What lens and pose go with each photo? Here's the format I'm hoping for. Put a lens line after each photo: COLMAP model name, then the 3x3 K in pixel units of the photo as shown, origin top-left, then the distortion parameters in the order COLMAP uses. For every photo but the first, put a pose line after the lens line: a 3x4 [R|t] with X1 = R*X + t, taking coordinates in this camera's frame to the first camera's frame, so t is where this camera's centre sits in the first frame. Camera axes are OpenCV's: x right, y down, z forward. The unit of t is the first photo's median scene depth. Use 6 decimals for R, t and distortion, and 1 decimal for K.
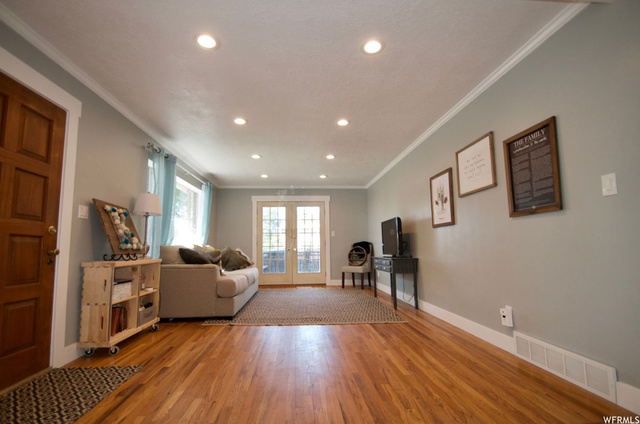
lens RADIAL K [[299.8, 0, 320.7], [0, 299.8, 221.4], [0, 0, 1]] dist [0.000409, -0.000039]
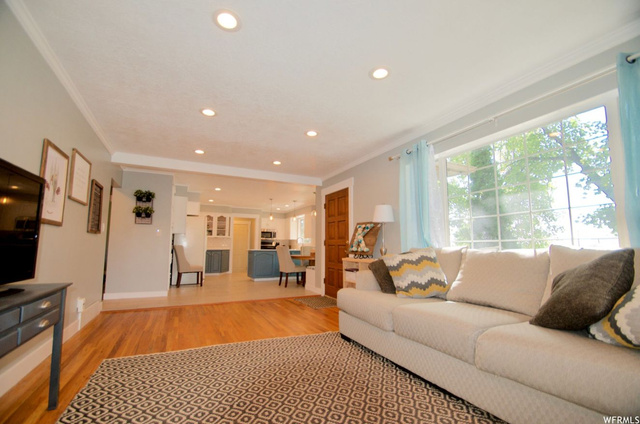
lens RADIAL K [[278.9, 0, 316.0], [0, 278.9, 221.0], [0, 0, 1]] dist [0.010927, -0.011935]
pose [[-0.933064, -0.026700, -0.358718, 0.038437], [0.038538, 0.984082, -0.173487, 0.084174], [0.357640, -0.175699, -0.917182, 1.061639]]
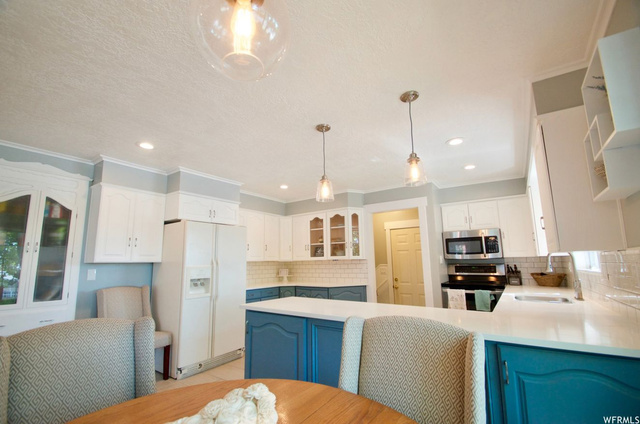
lens RADIAL K [[278.9, 0, 316.0], [0, 278.9, 221.0], [0, 0, 1]] dist [0.010927, -0.011935]
pose [[-0.757574, 0.120832, 0.641468, -0.470146], [-0.036042, 0.973475, -0.225937, -0.045810], [-0.651754, -0.194284, -0.733124, 0.028230]]
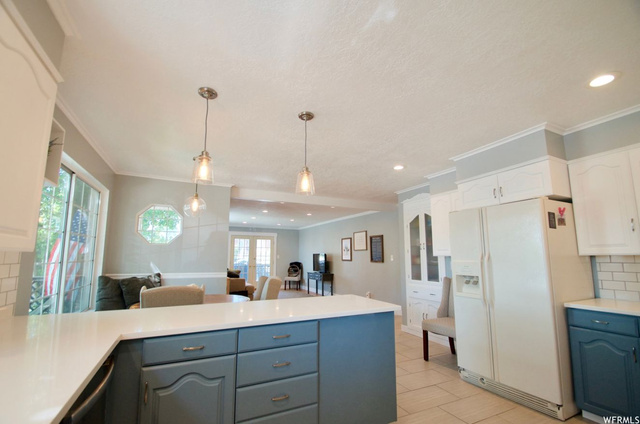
lens RADIAL K [[278.9, 0, 316.0], [0, 278.9, 221.0], [0, 0, 1]] dist [0.010927, -0.011935]
pose [[0.937767, 0.060843, 0.341893, -0.347782], [-0.047474, 0.997750, -0.047344, -0.106780], [-0.344004, 0.028167, 0.938546, -0.584542]]
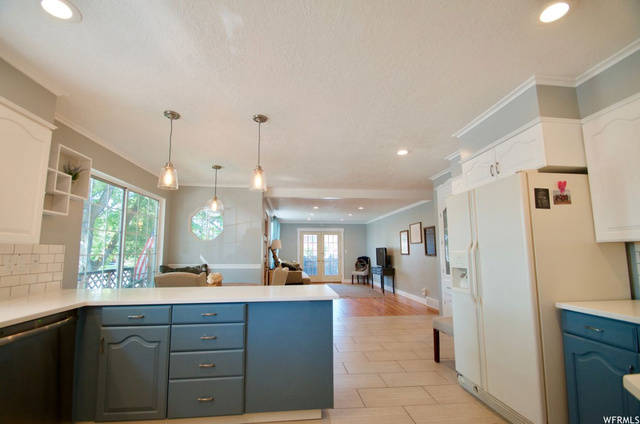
lens RADIAL K [[278.9, 0, 316.0], [0, 278.9, 221.0], [0, 0, 1]] dist [0.010927, -0.011935]
pose [[0.999874, 0.012454, 0.009795, -0.164648], [-0.012237, 0.999686, -0.021881, -0.107076], [-0.010064, 0.021759, 0.999713, -0.636862]]
